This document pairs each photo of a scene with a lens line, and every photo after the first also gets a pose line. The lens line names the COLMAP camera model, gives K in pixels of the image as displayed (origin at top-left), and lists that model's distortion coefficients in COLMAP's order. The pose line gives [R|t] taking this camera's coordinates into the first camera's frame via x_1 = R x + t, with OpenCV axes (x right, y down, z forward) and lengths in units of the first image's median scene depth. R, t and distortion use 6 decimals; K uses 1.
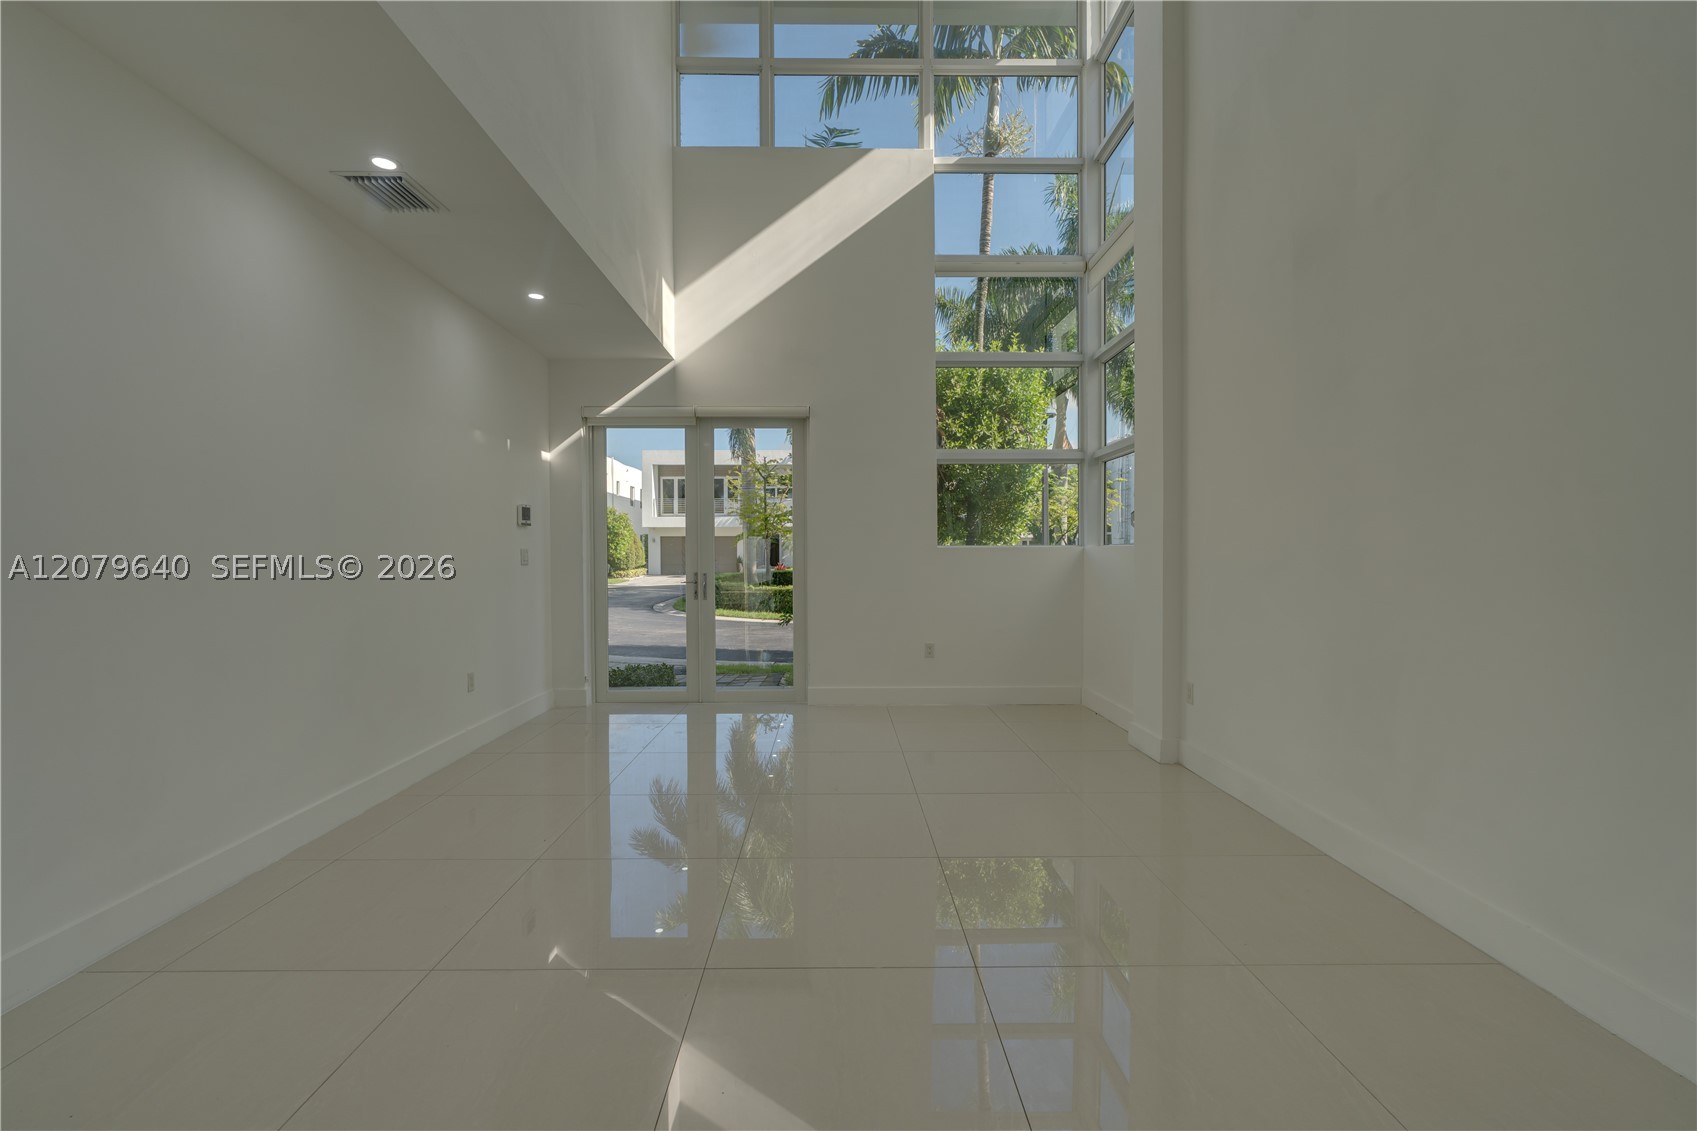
lens RADIAL K [[748.2, 0, 844.1], [0, 748.2, 566.8], [0, 0, 1]] dist [-0.001727, -0.000355]
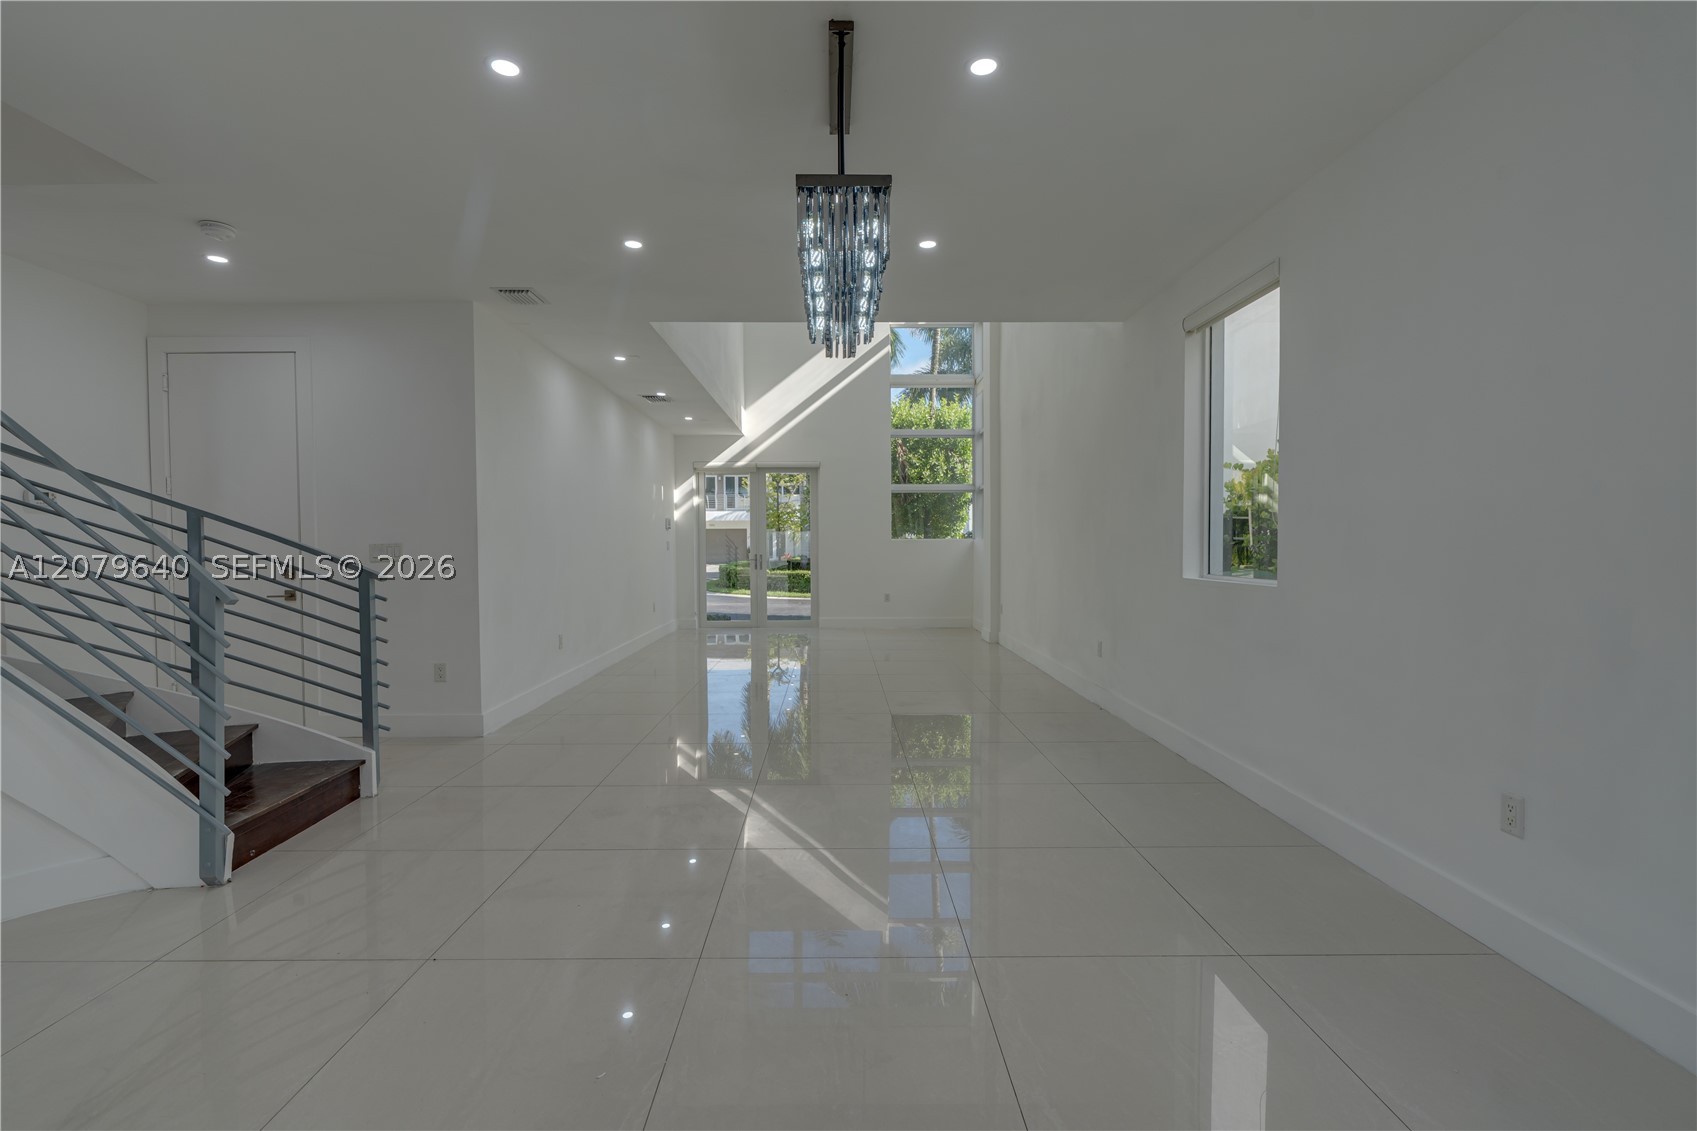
lens RADIAL K [[762.1, 0, 844.7], [0, 762.1, 565.6], [0, 0, 1]] dist [0.000140, 0.000363]
pose [[0.999997, 0.001585, 0.002006, 0.005339], [-0.001605, 0.999946, 0.010297, 0.010608], [-0.001989, -0.010300, 0.999945, -0.528661]]
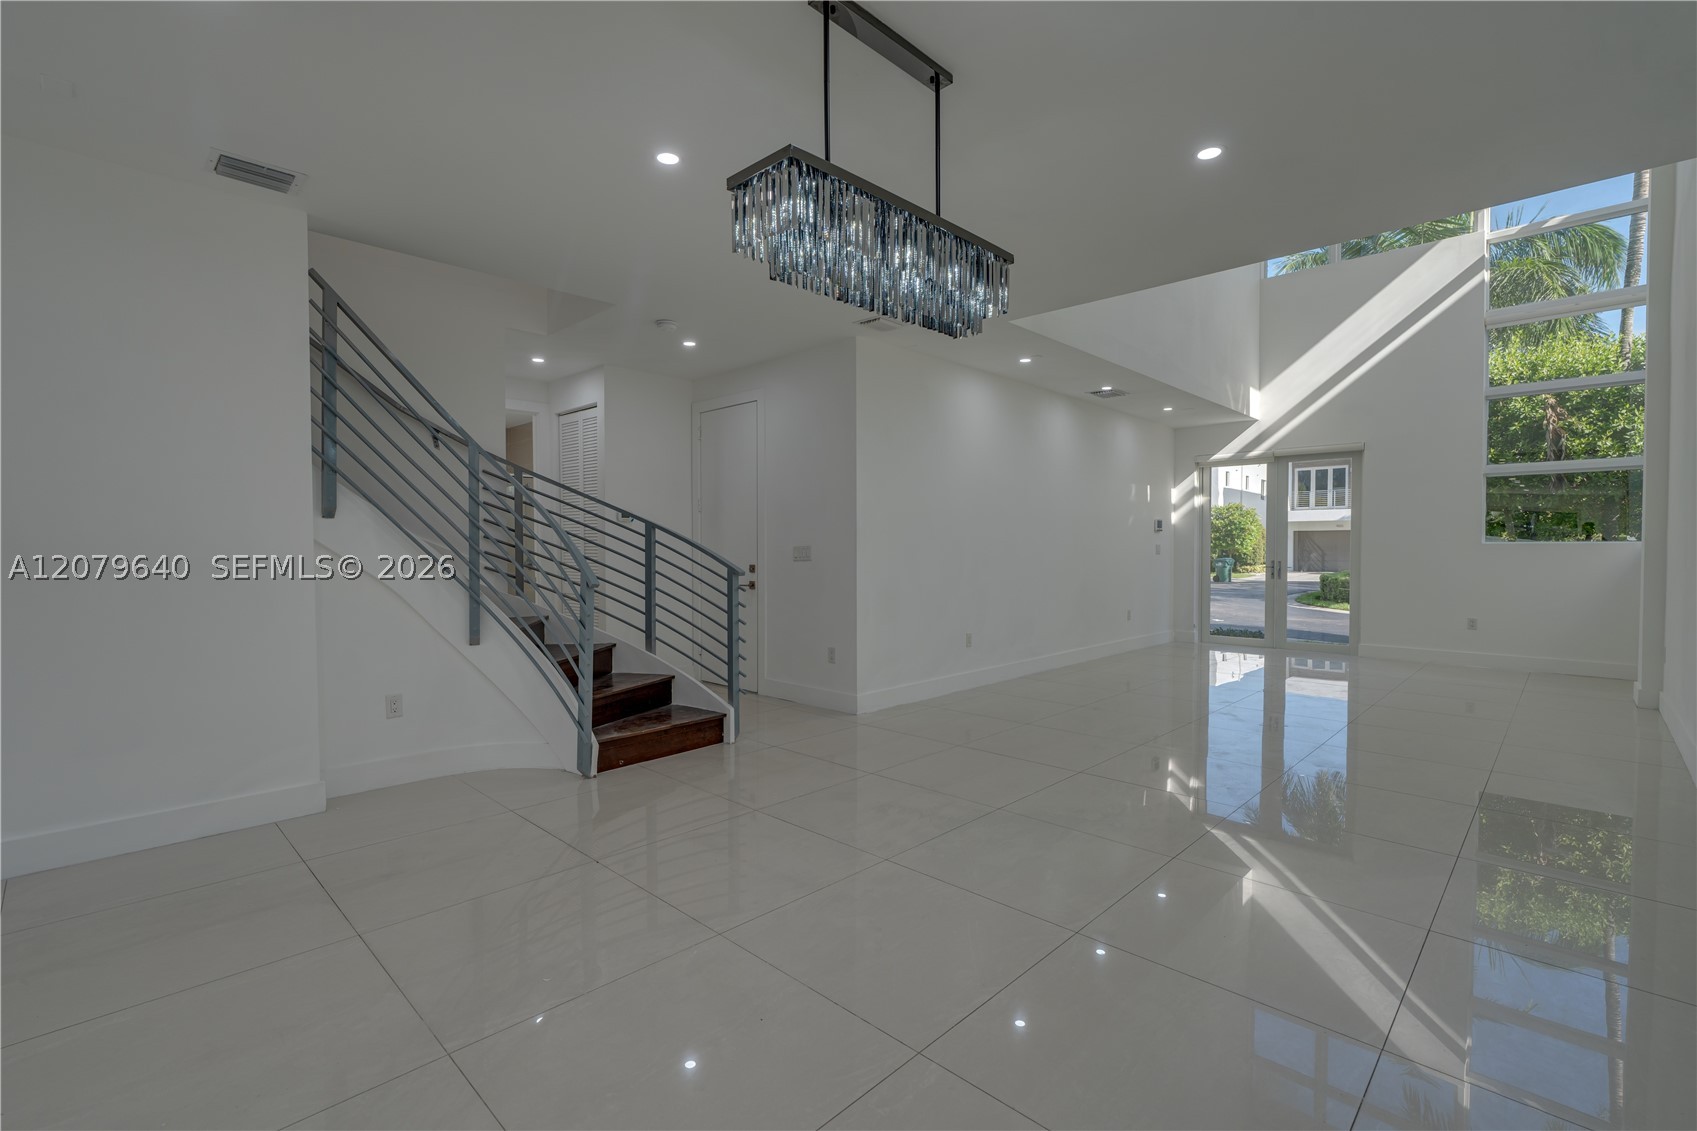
lens RADIAL K [[748.2, 0, 844.1], [0, 748.2, 566.8], [0, 0, 1]] dist [-0.001727, -0.000355]
pose [[0.701959, 0.021297, -0.711899, 0.171444], [-0.016562, 0.999771, 0.013578, 0.009510], [0.712024, 0.002259, 0.702151, -0.425390]]
